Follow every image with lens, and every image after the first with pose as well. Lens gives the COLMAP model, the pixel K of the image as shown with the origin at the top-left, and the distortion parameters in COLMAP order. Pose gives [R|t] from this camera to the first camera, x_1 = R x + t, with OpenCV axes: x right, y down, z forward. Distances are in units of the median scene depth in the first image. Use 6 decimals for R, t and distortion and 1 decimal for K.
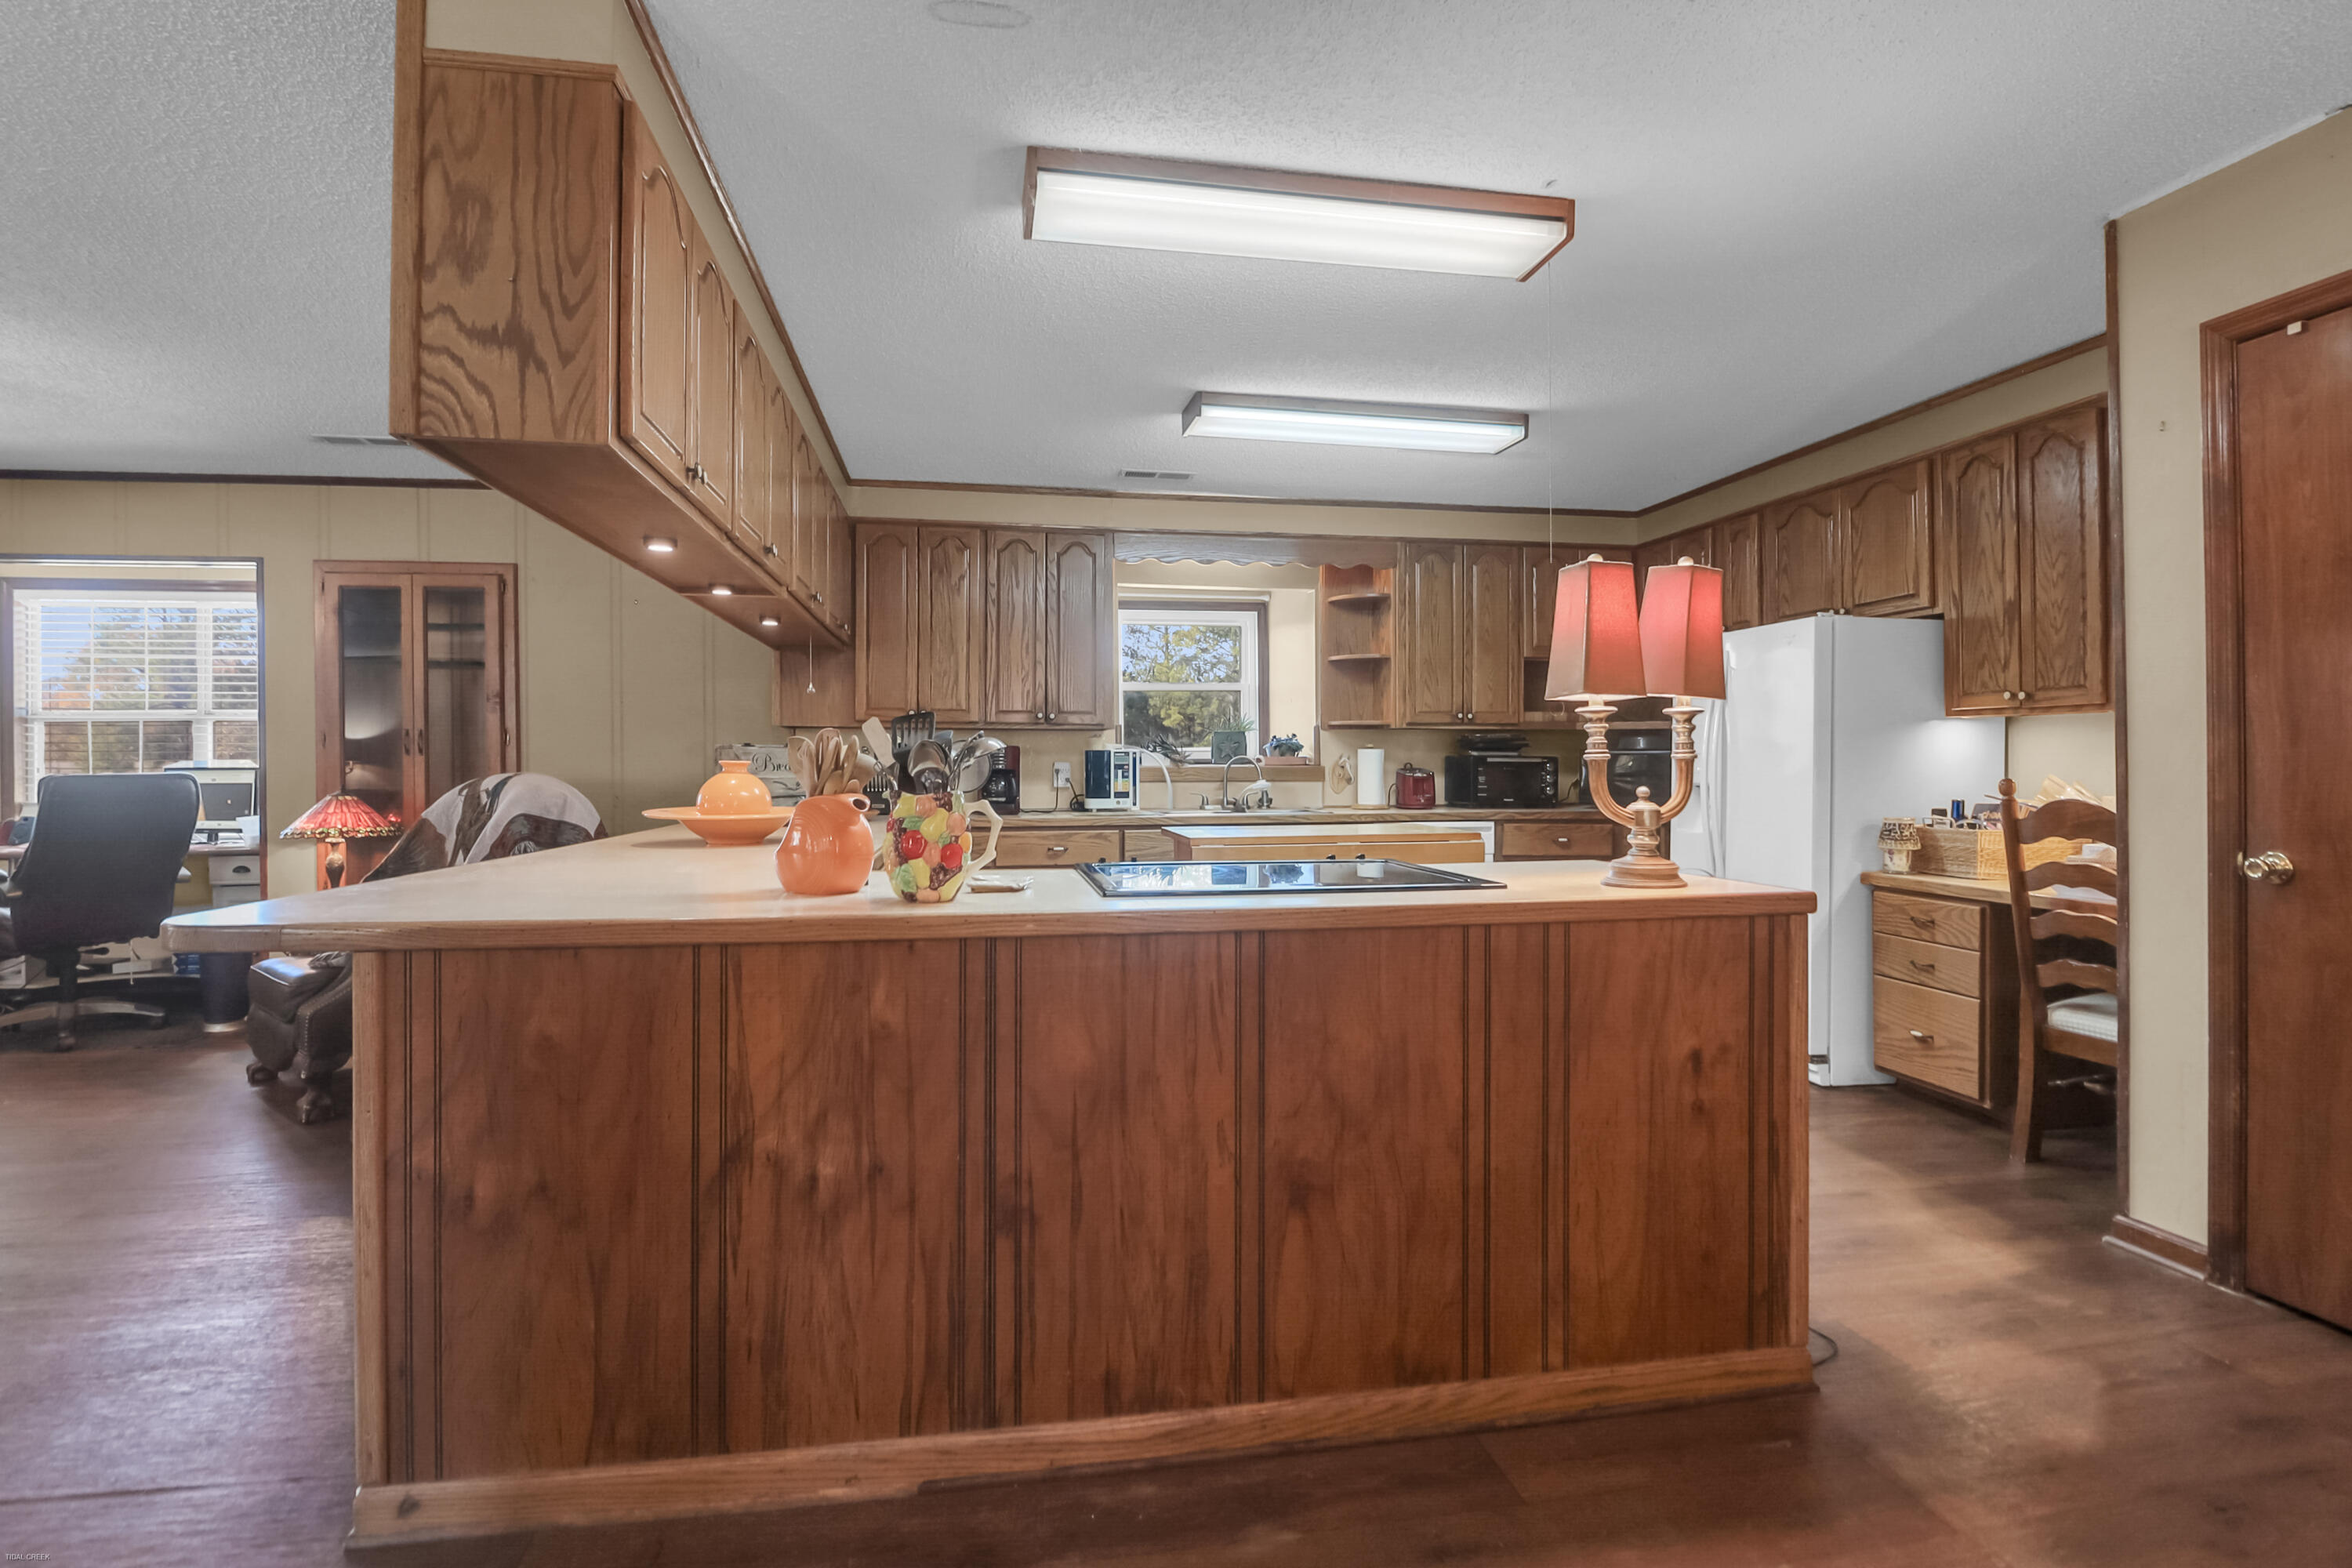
lens RADIAL K [[1151.7, 0, 1183.0], [0, 1151.7, 760.6], [0, 0, 1]] dist [-0.007248, -0.001548]
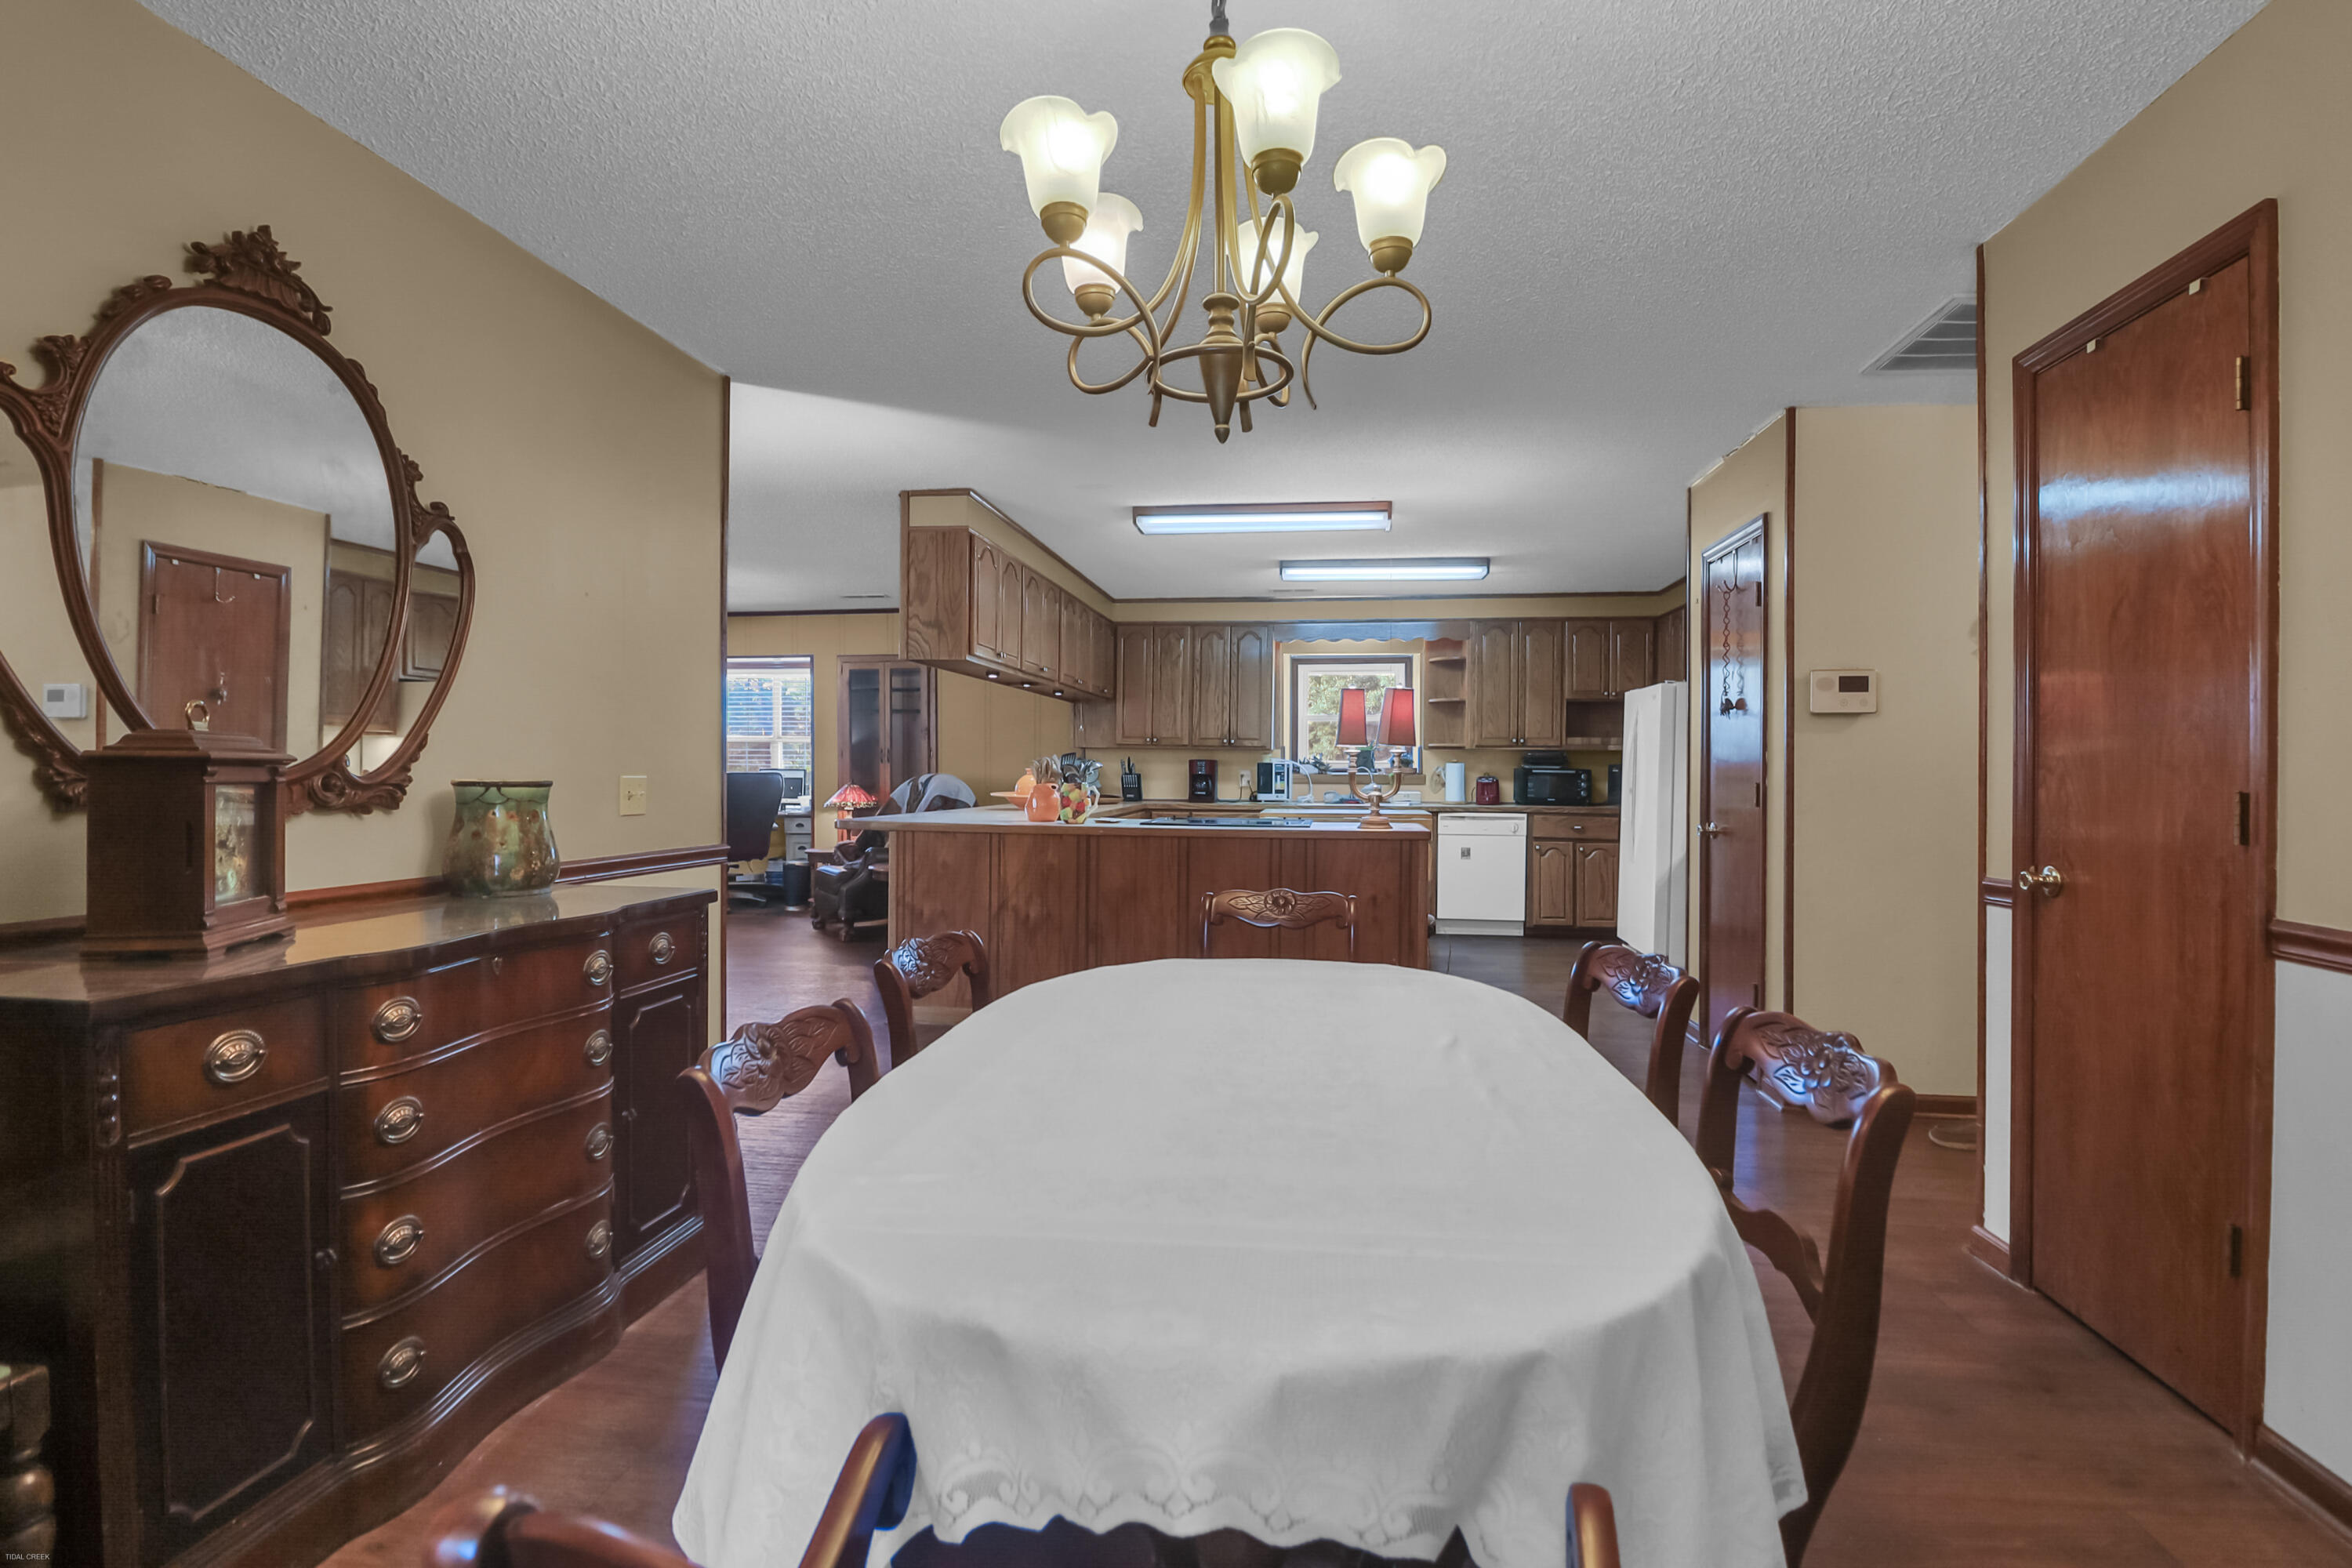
lens RADIAL K [[1157.3, 0, 1176.4], [0, 1157.3, 773.4], [0, 0, 1]] dist [0.000138, -0.000069]
pose [[0.949350, 0.010282, -0.314053, 0.330910], [-0.008133, 0.999934, 0.008151, -0.006909], [0.314116, -0.005184, 0.949371, -0.574625]]
